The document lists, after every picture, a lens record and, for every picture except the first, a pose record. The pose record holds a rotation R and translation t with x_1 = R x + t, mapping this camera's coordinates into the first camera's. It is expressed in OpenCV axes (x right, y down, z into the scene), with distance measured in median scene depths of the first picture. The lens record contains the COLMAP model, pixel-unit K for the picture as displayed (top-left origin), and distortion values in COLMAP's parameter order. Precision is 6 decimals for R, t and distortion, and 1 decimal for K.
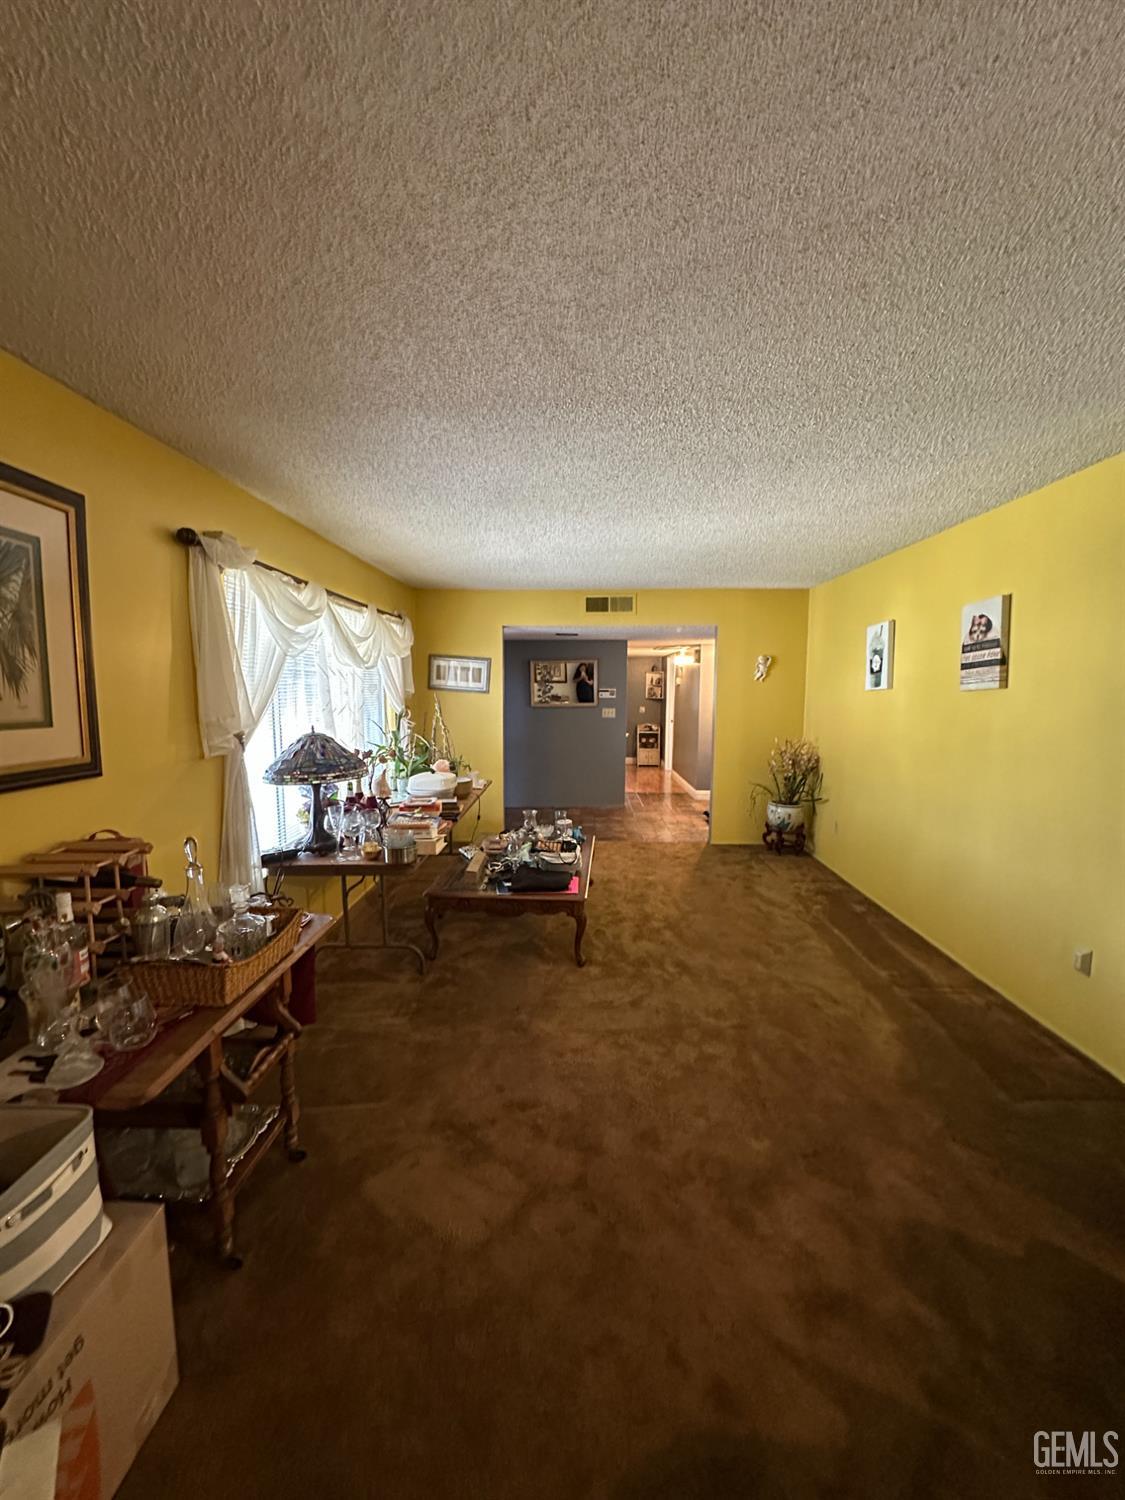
lens RADIAL K [[597.9, 0, 561.5], [0, 597.9, 747.4], [0, 0, 1]] dist [-0.000092, 0.000108]
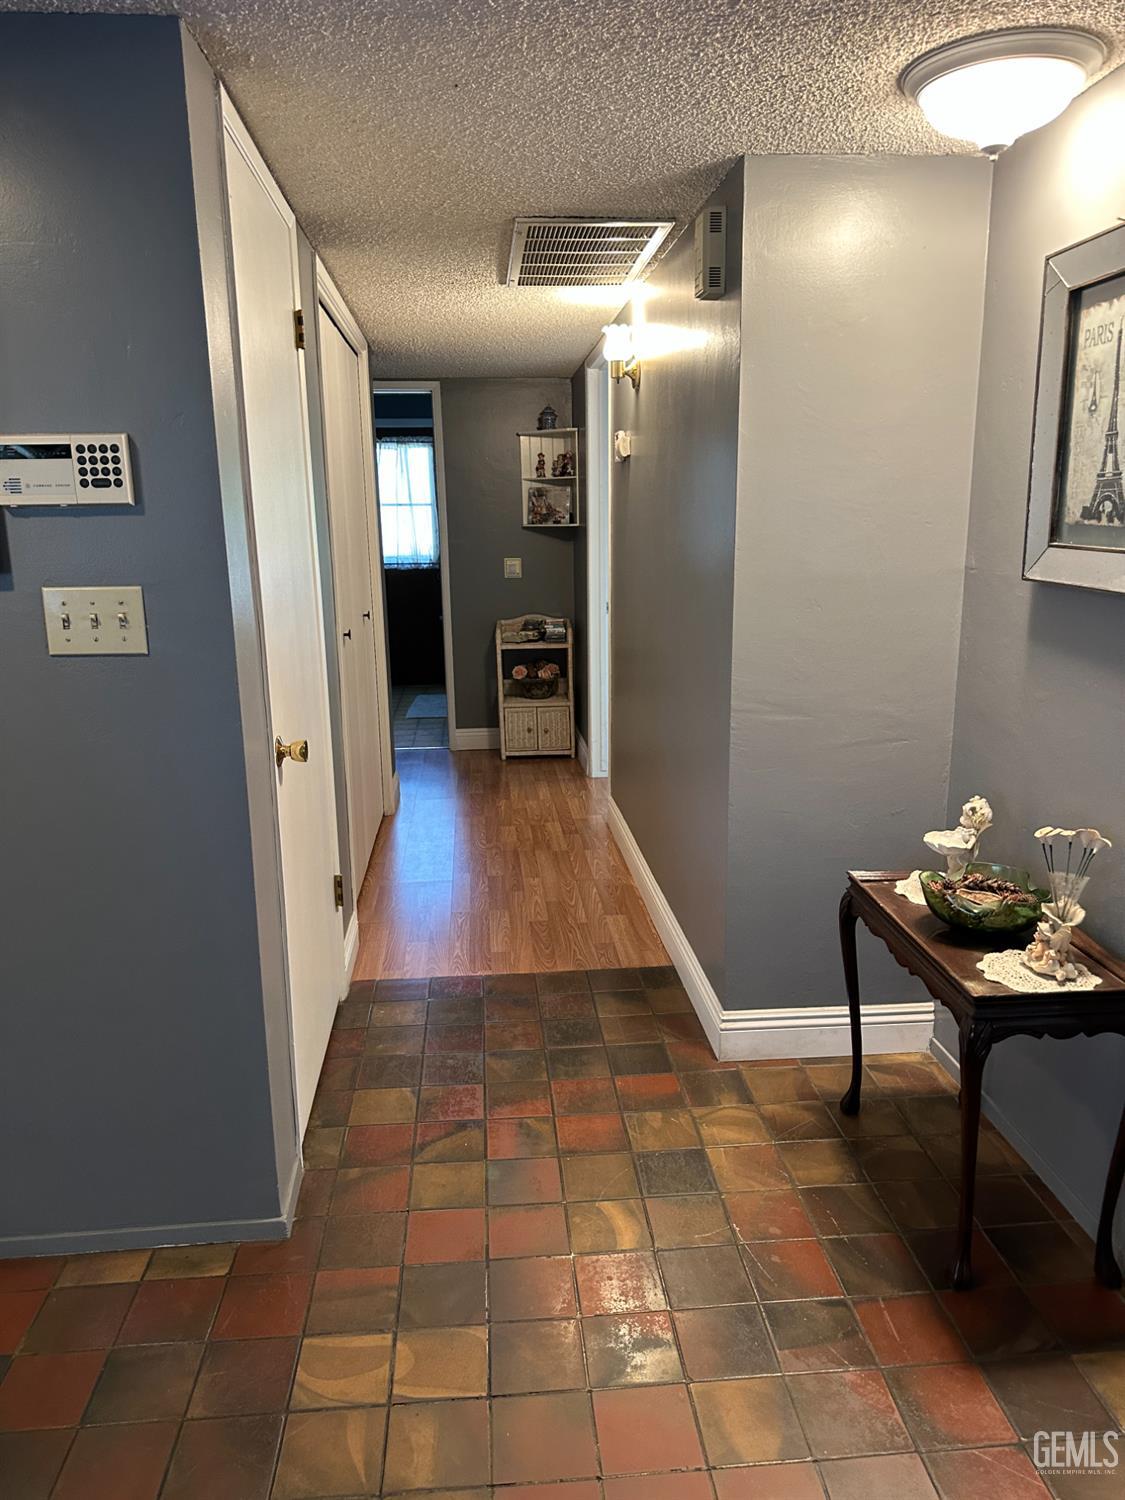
lens RADIAL K [[1051.6, 0, 561.6], [0, 1051.6, 751.0], [0, 0, 1]] dist [0.003580, 0.000317]
pose [[0.992730, -0.041269, 0.113062, 0.098684], [0.026437, 0.991204, 0.129672, -0.040576], [-0.117419, -0.125741, 0.985090, 0.485879]]
